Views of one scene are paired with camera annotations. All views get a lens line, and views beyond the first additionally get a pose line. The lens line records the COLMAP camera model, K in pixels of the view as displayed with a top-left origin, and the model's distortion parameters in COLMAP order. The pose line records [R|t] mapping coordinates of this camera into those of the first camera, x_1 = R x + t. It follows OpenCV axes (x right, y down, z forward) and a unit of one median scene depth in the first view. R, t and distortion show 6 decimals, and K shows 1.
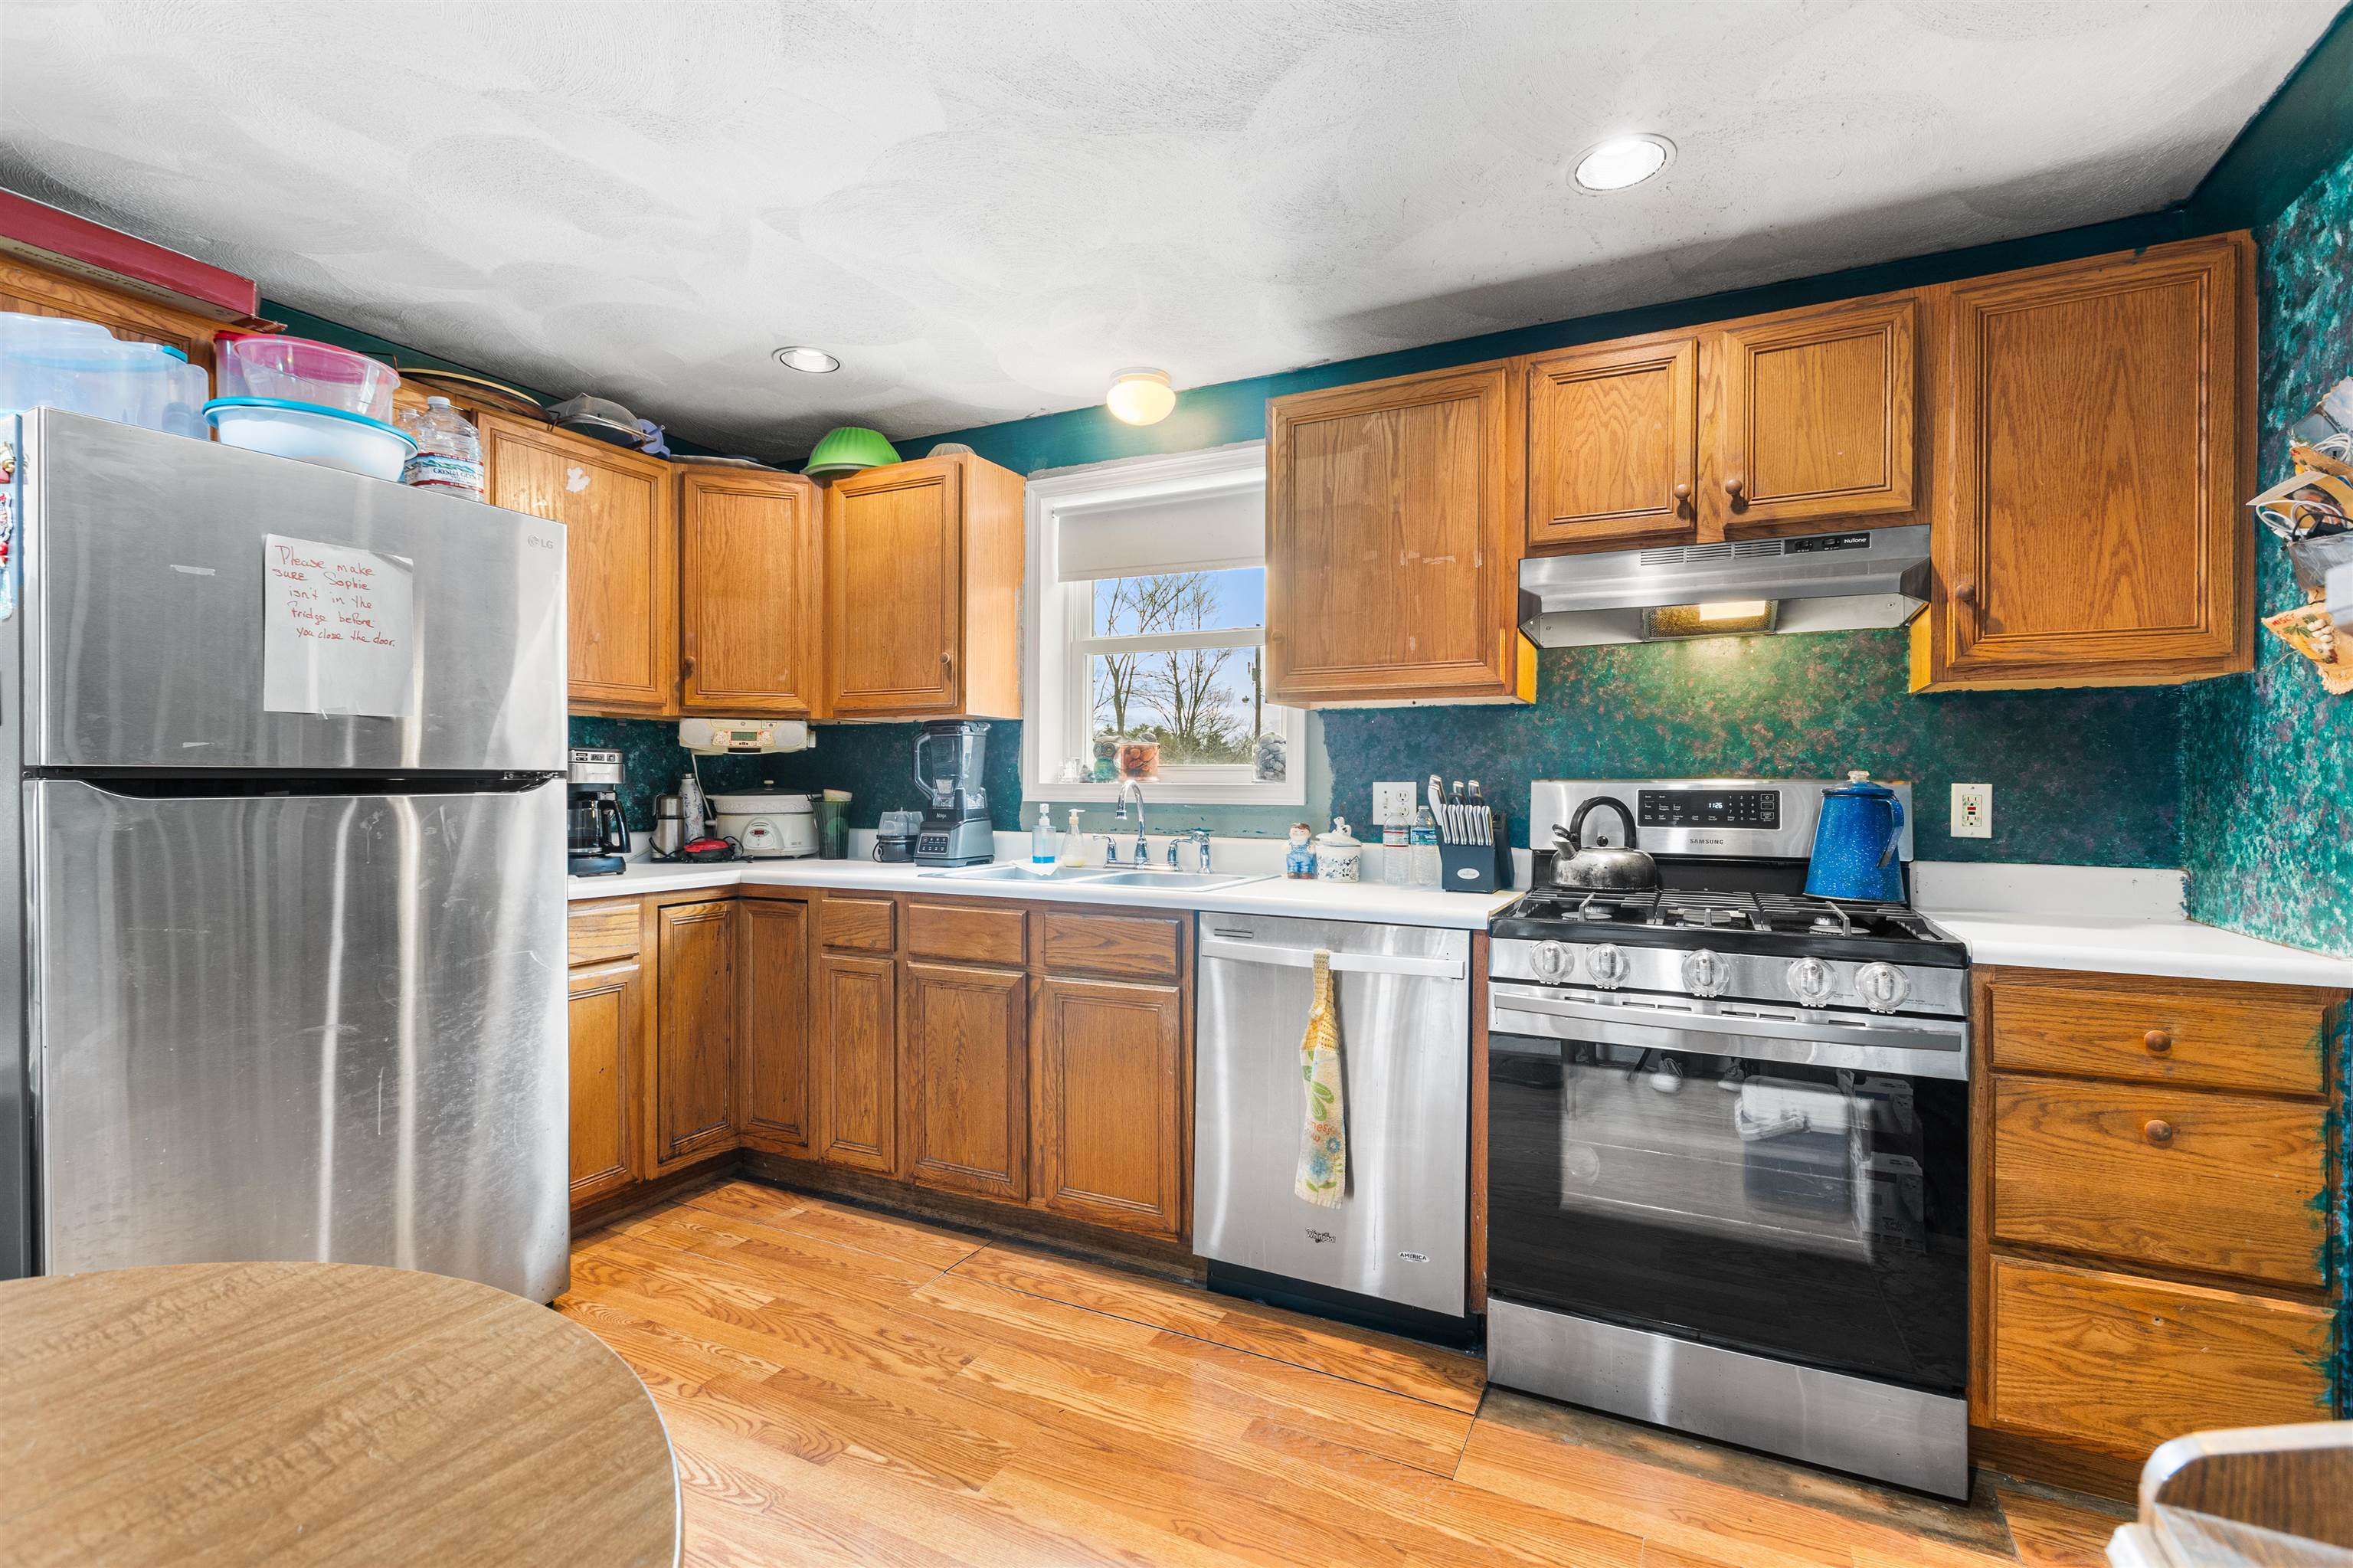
lens RADIAL K [[1015.7, 0, 1176.5], [0, 1015.7, 784.0], [0, 0, 1]] dist [-0.001351, -0.000206]
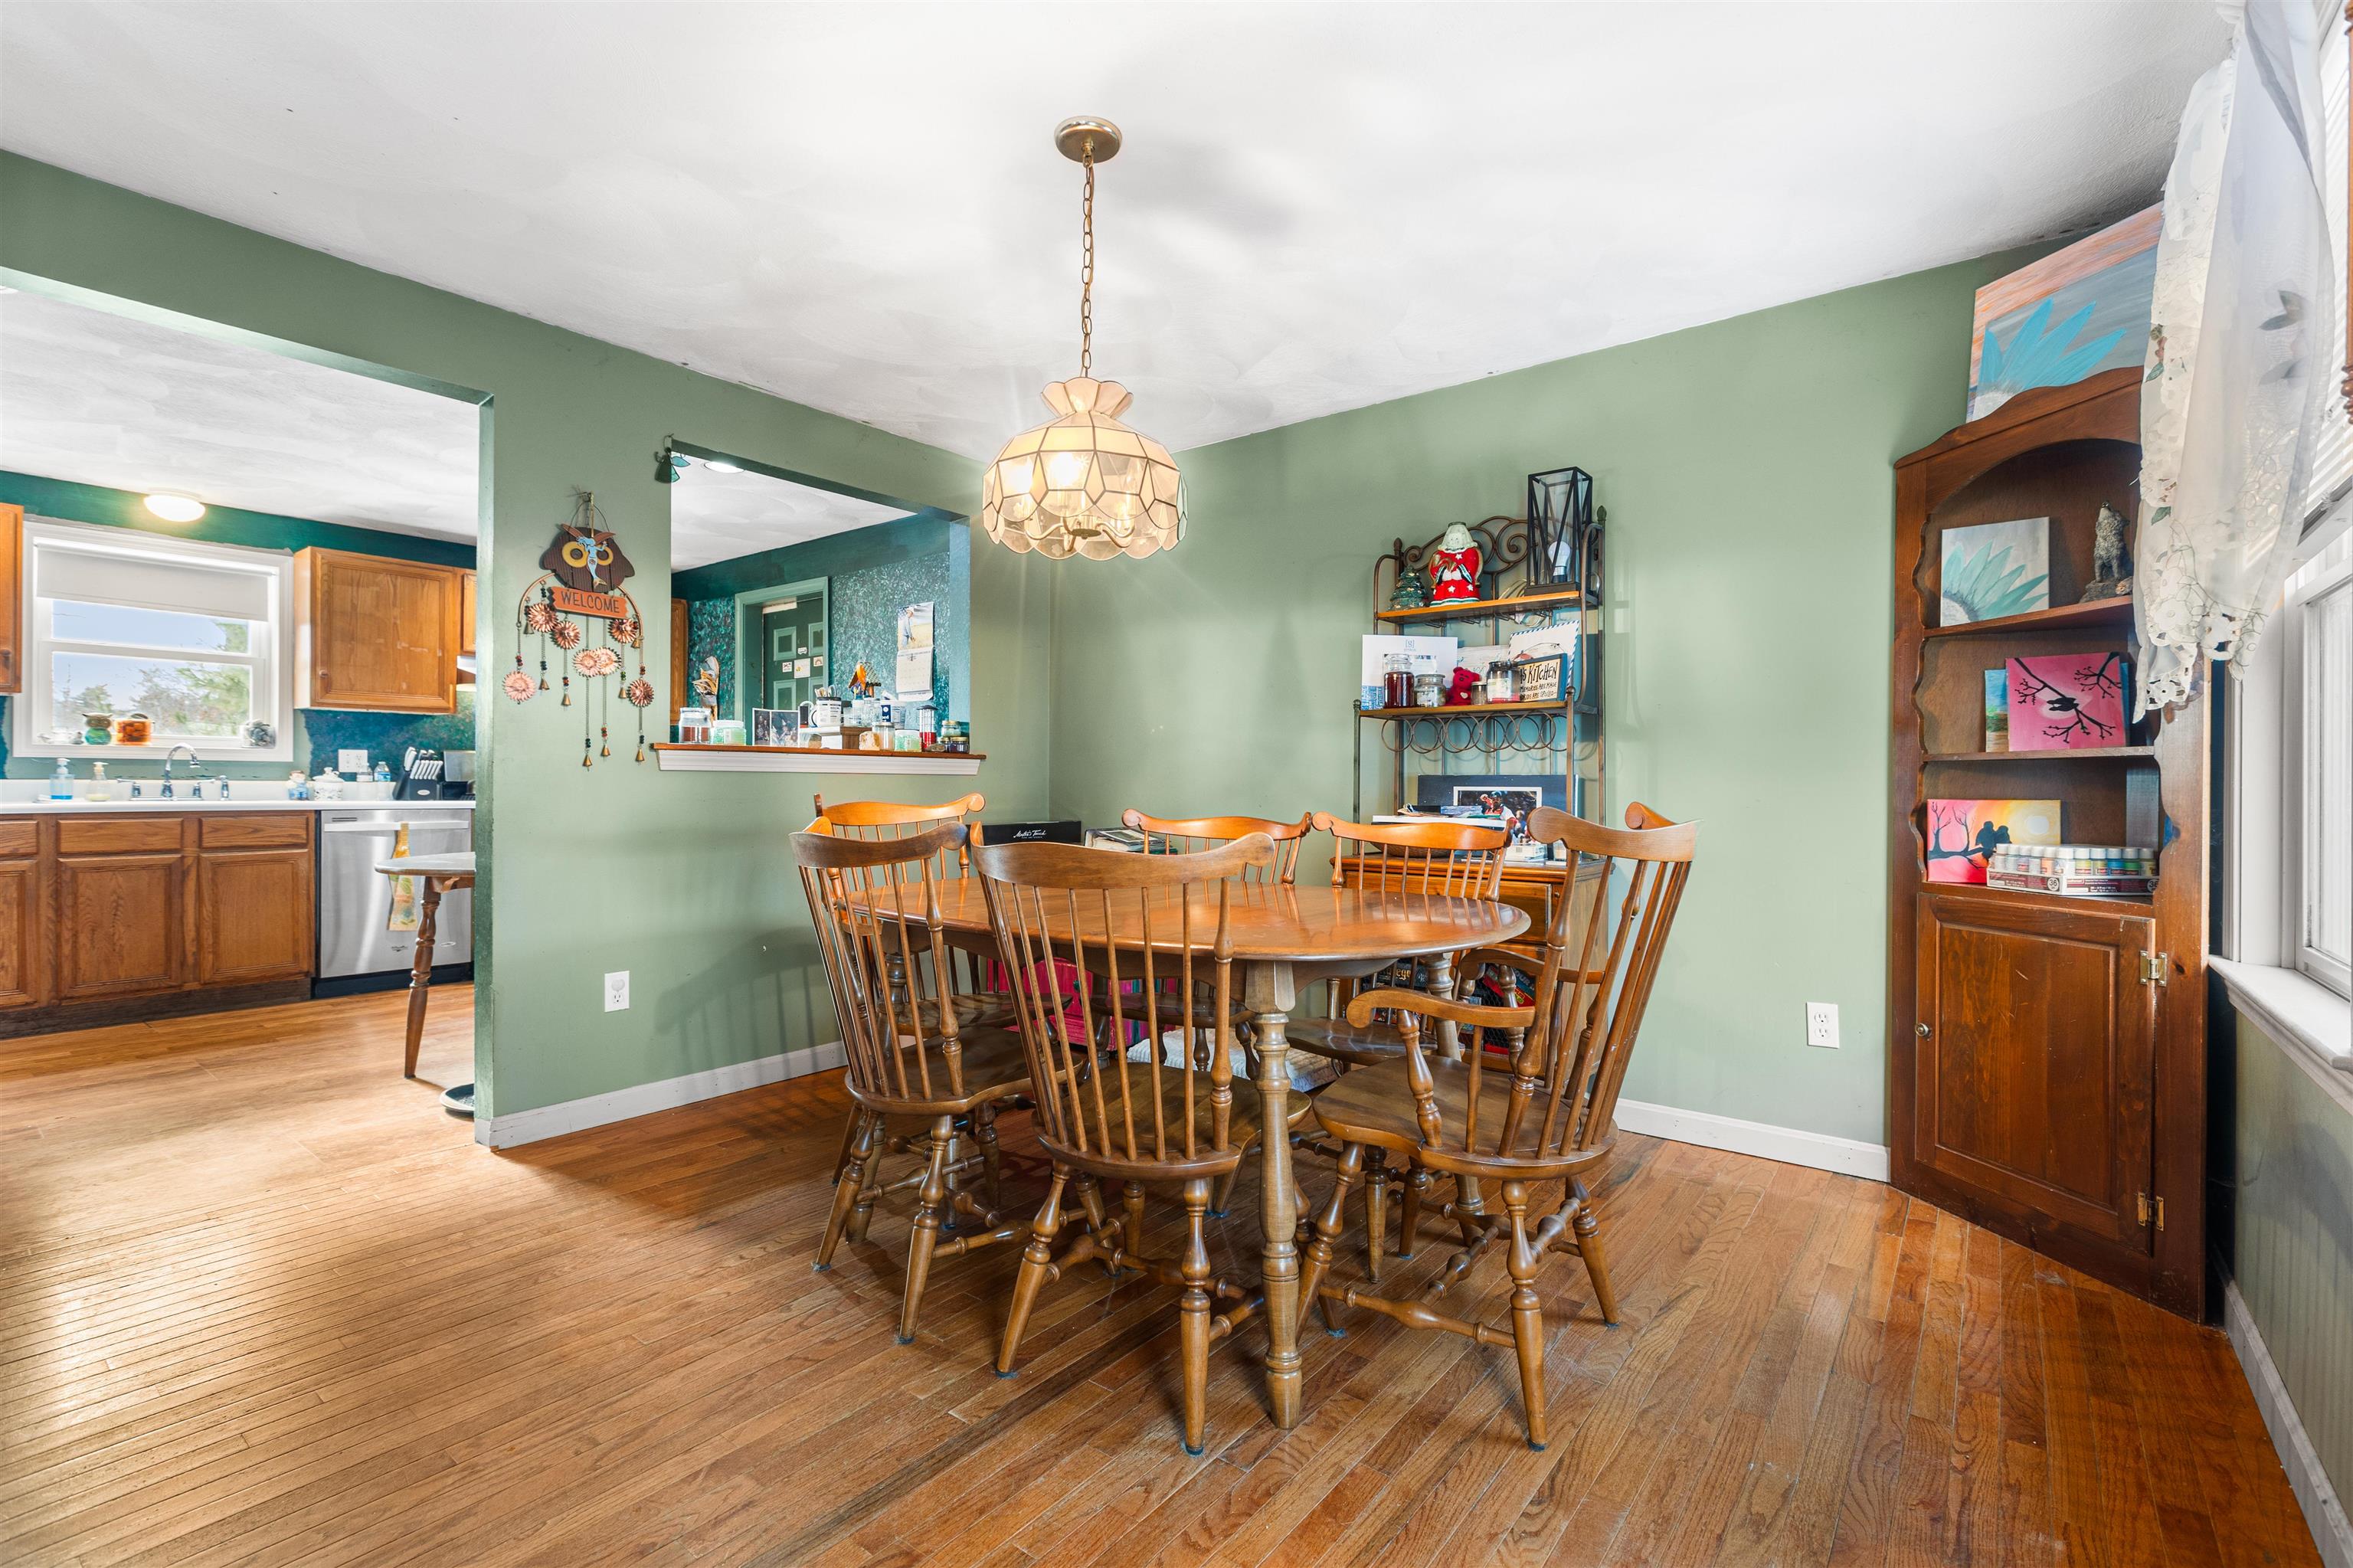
lens RADIAL K [[1048.4, 0, 1176.5], [0, 1048.4, 784.0], [0, 0, 1]] dist [-0.000528, -0.000145]
pose [[0.211390, -0.004994, 0.977389, -1.378383], [-0.007223, 0.999952, 0.006672, 0.037478], [-0.977375, -0.008470, 0.211344, -0.927506]]
